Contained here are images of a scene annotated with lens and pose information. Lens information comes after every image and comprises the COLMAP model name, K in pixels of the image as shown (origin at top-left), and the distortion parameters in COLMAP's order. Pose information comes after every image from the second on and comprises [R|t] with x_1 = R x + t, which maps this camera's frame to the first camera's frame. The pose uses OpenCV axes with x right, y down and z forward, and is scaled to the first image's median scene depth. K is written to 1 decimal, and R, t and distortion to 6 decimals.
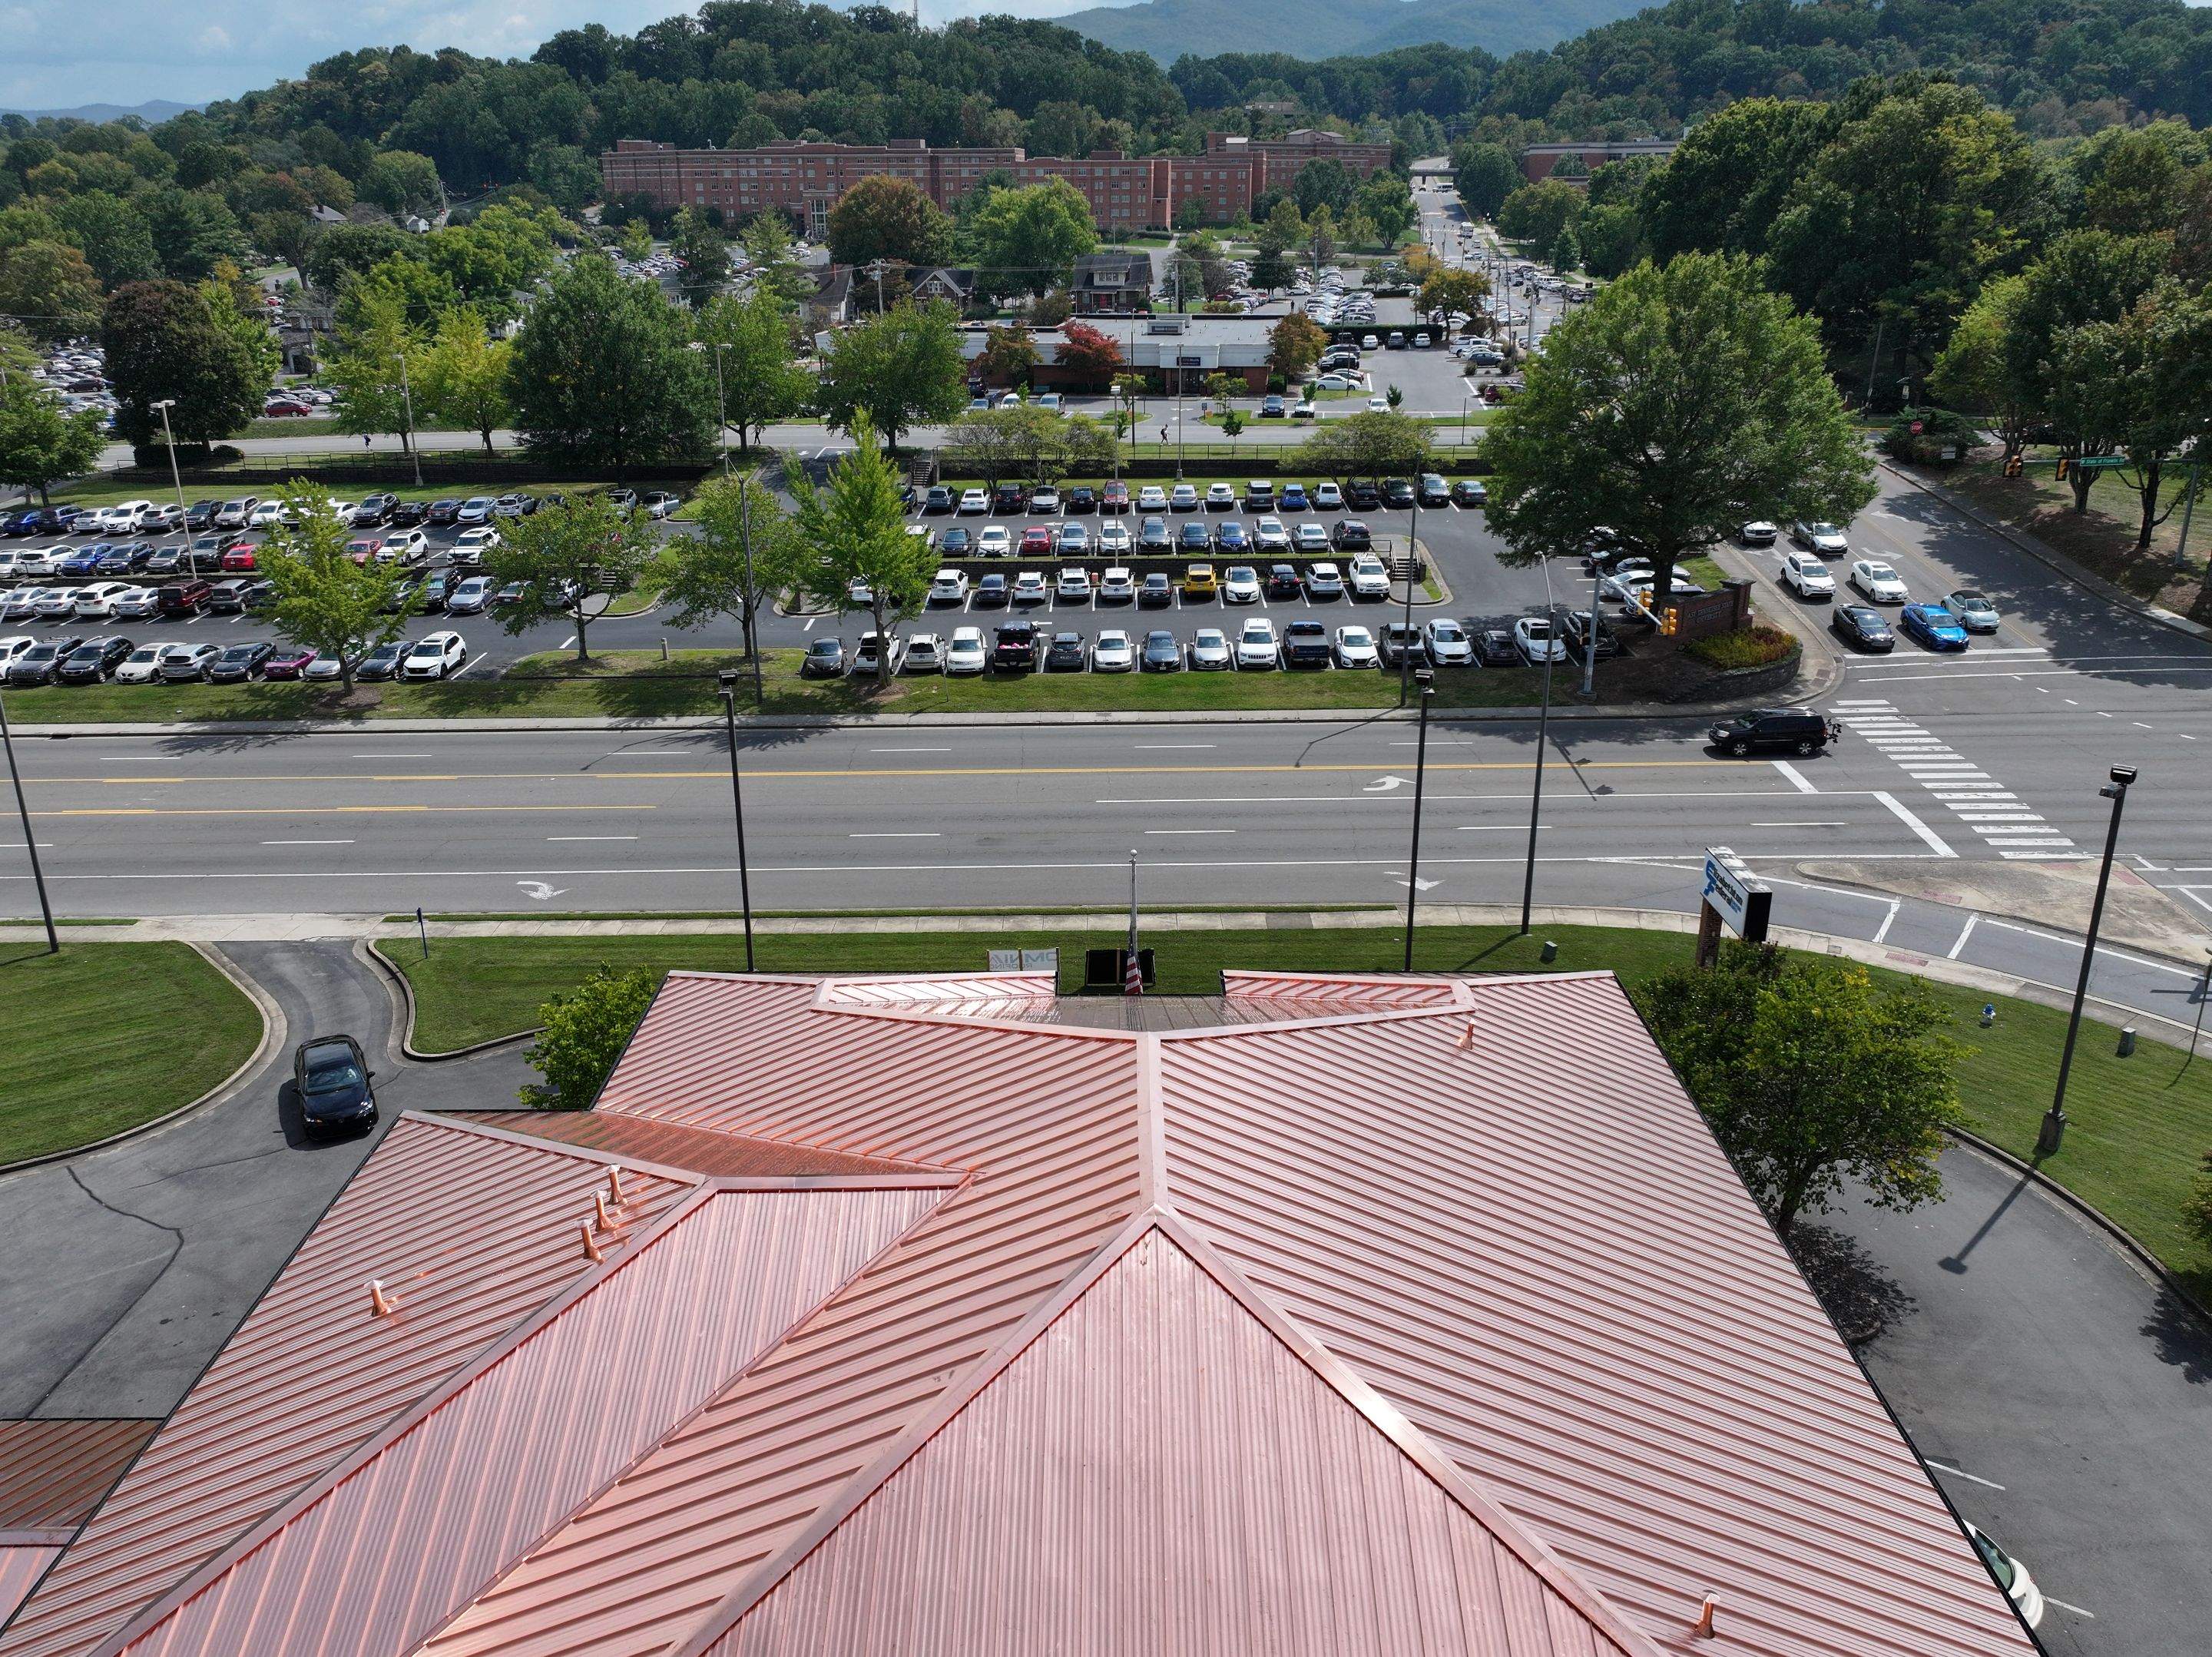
lens RADIAL K [[1755.8, 0, 1104.8], [0, 1755.8, 831.2], [0, 0, 1]] dist [0.003381, 0.007786]
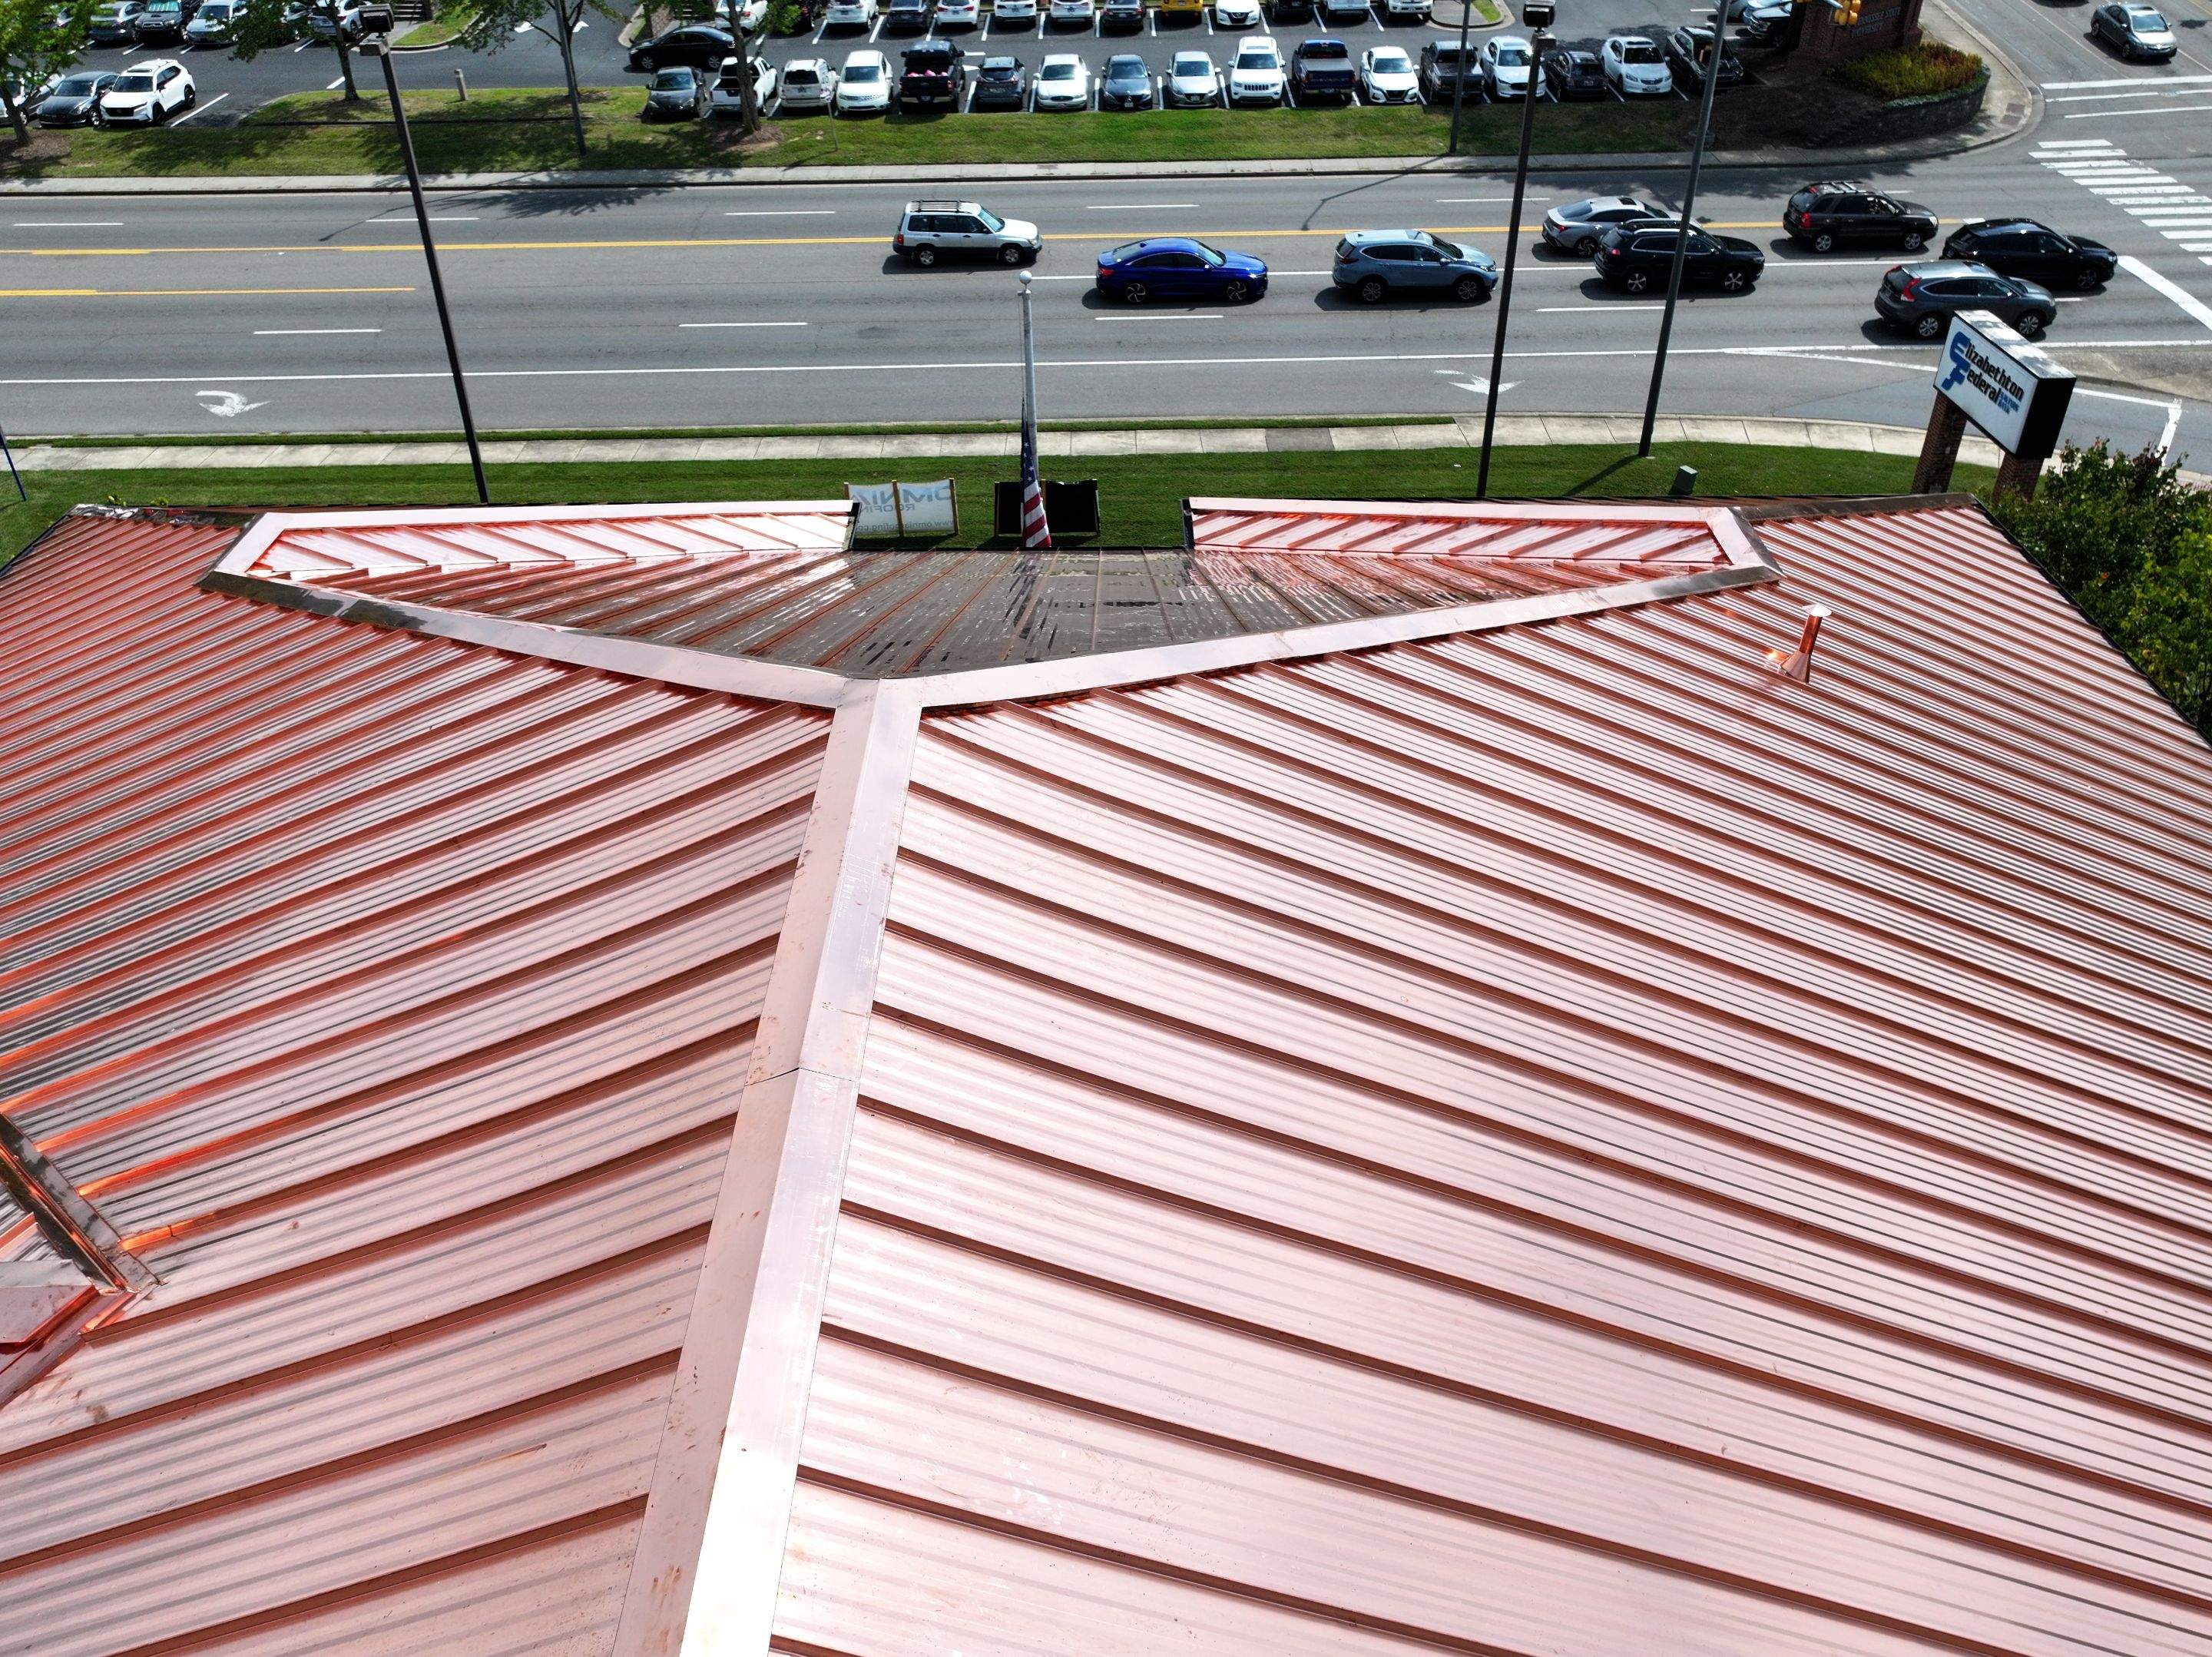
lens RADIAL K [[1759.2, 0, 1105.8], [0, 1759.2, 834.2], [0, 0, 1]] dist [-0.007932, 0.024170]
pose [[0.999954, -0.007125, 0.006360, 0.015876], [0.005306, 0.968132, 0.250383, 0.018504], [-0.007941, -0.250337, 0.968126, 0.196369]]
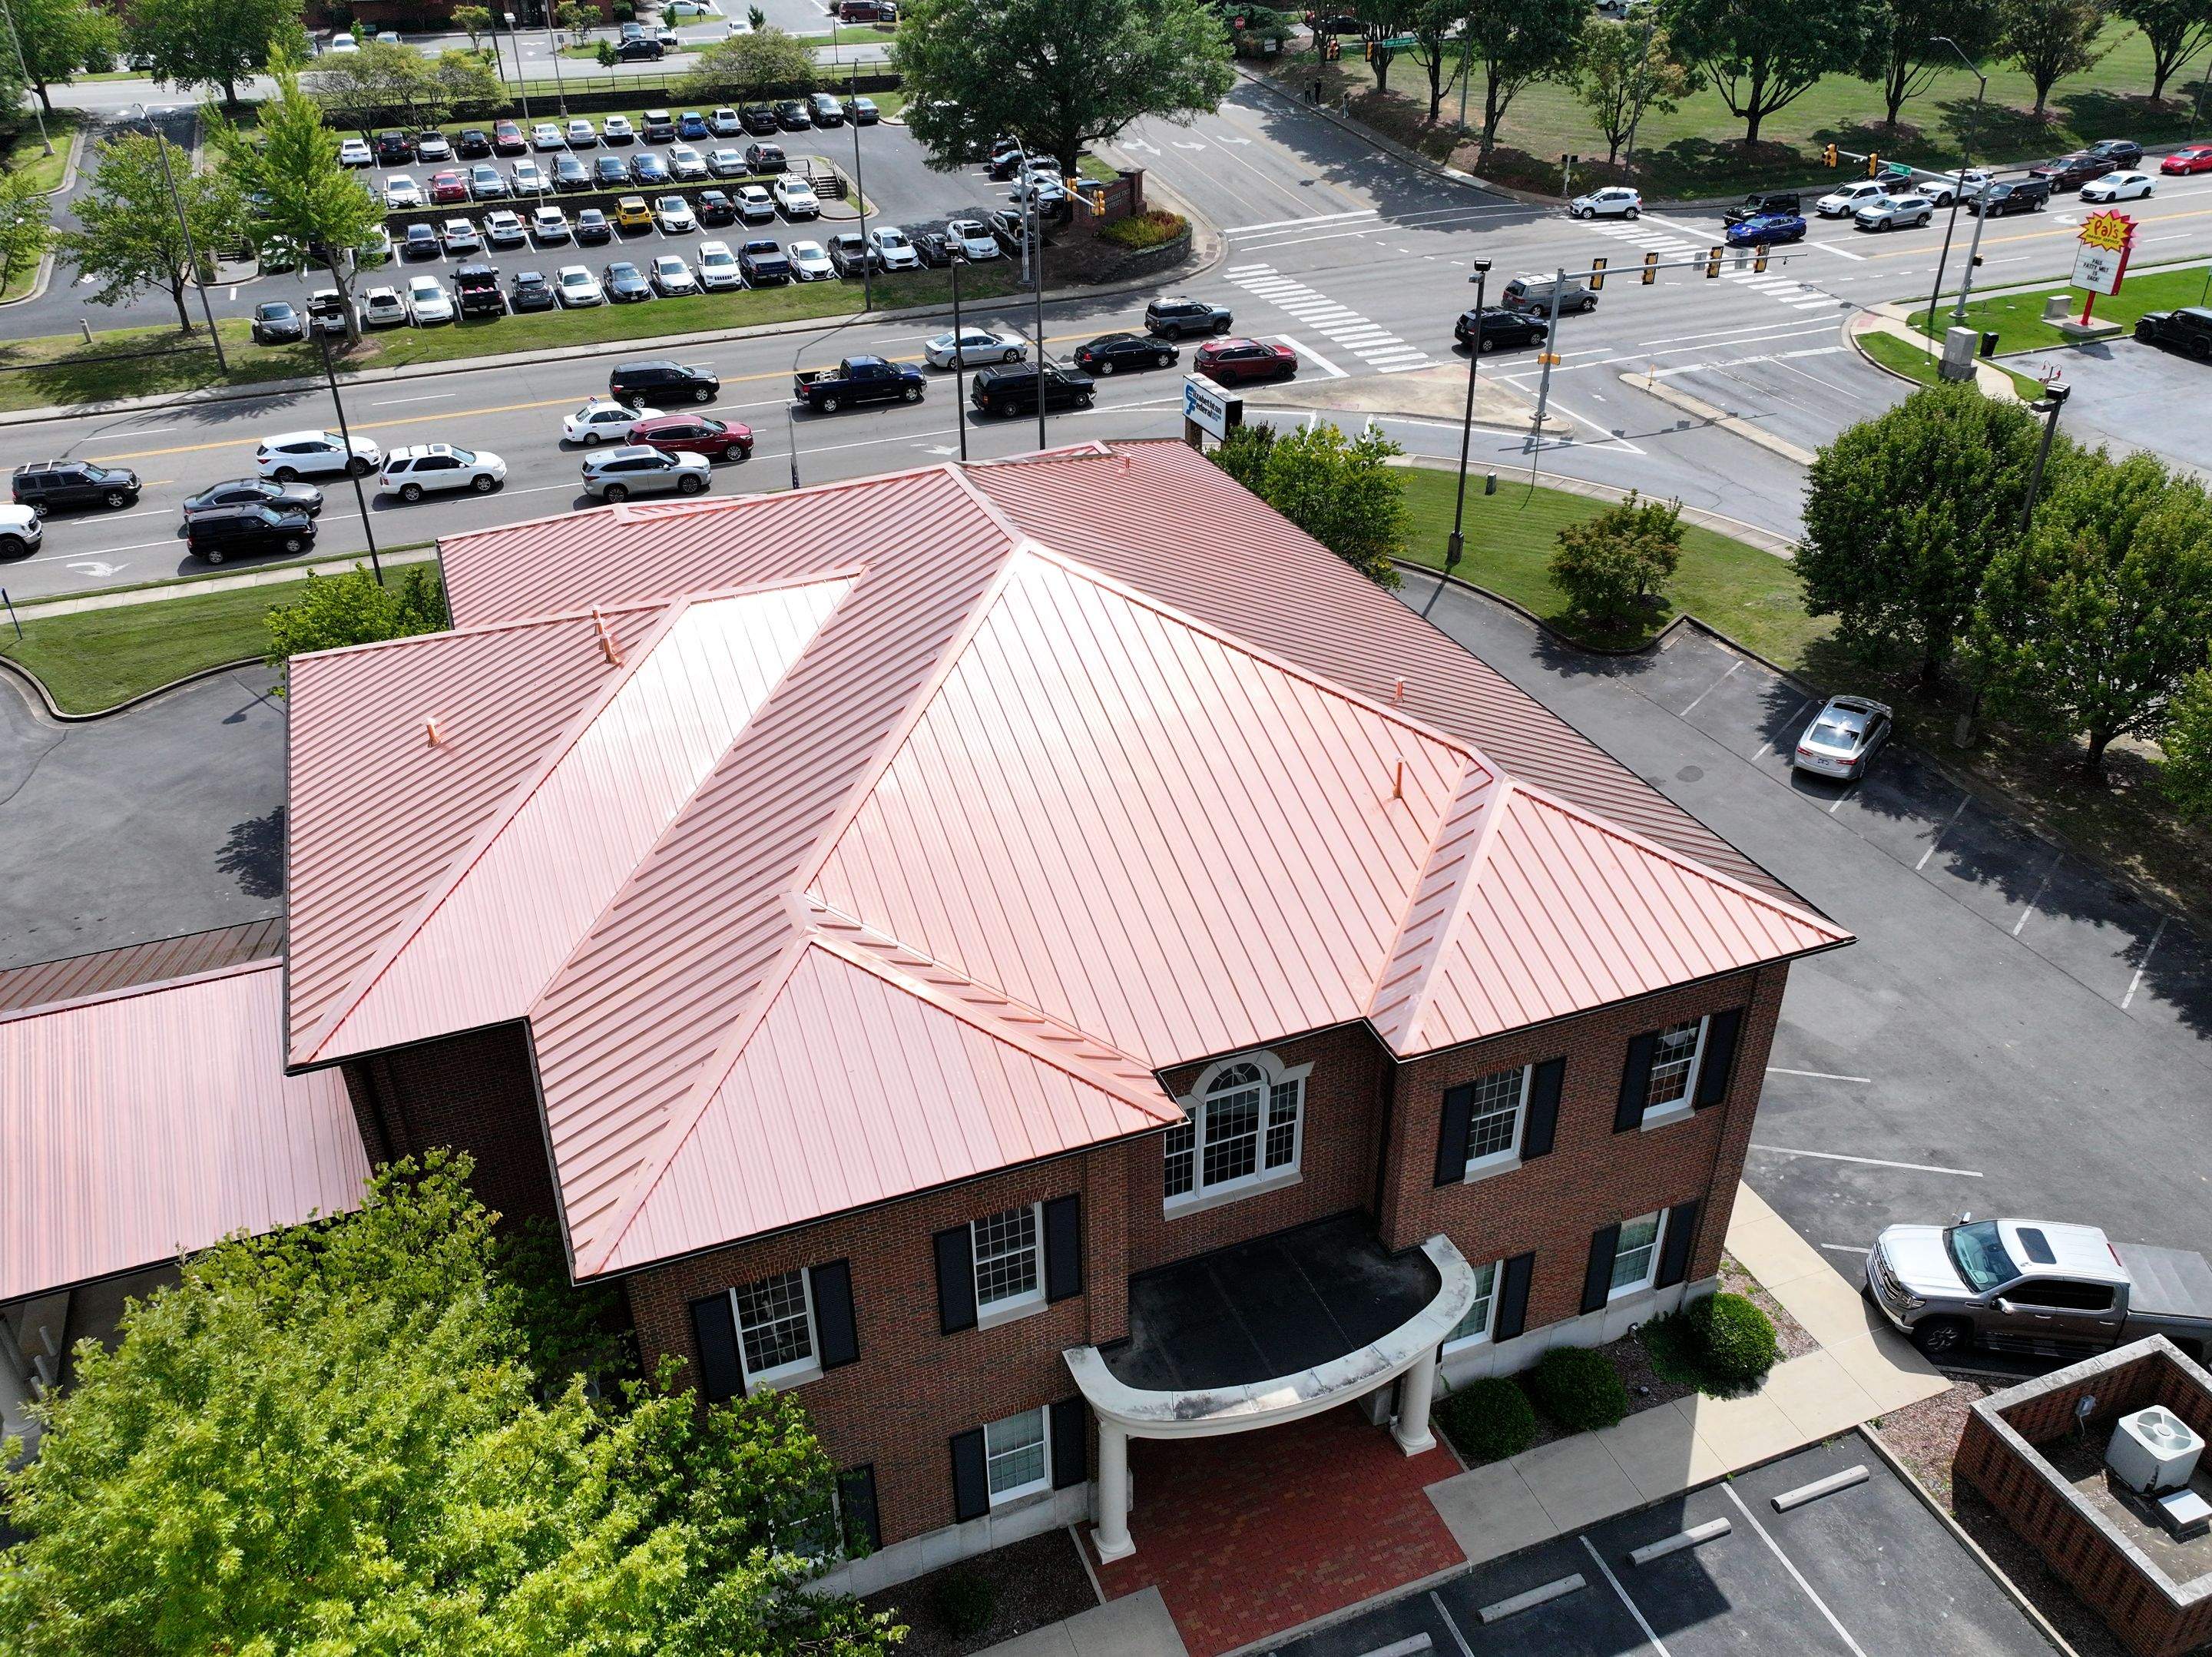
lens RADIAL K [[1759.2, 0, 1105.8], [0, 1759.2, 834.2], [0, 0, 1]] dist [-0.007932, 0.024170]
pose [[0.927240, -0.195988, 0.319082, -0.097868], [0.133410, 0.969084, 0.207551, 0.034287], [-0.349895, -0.149881, 0.924721, -0.101553]]
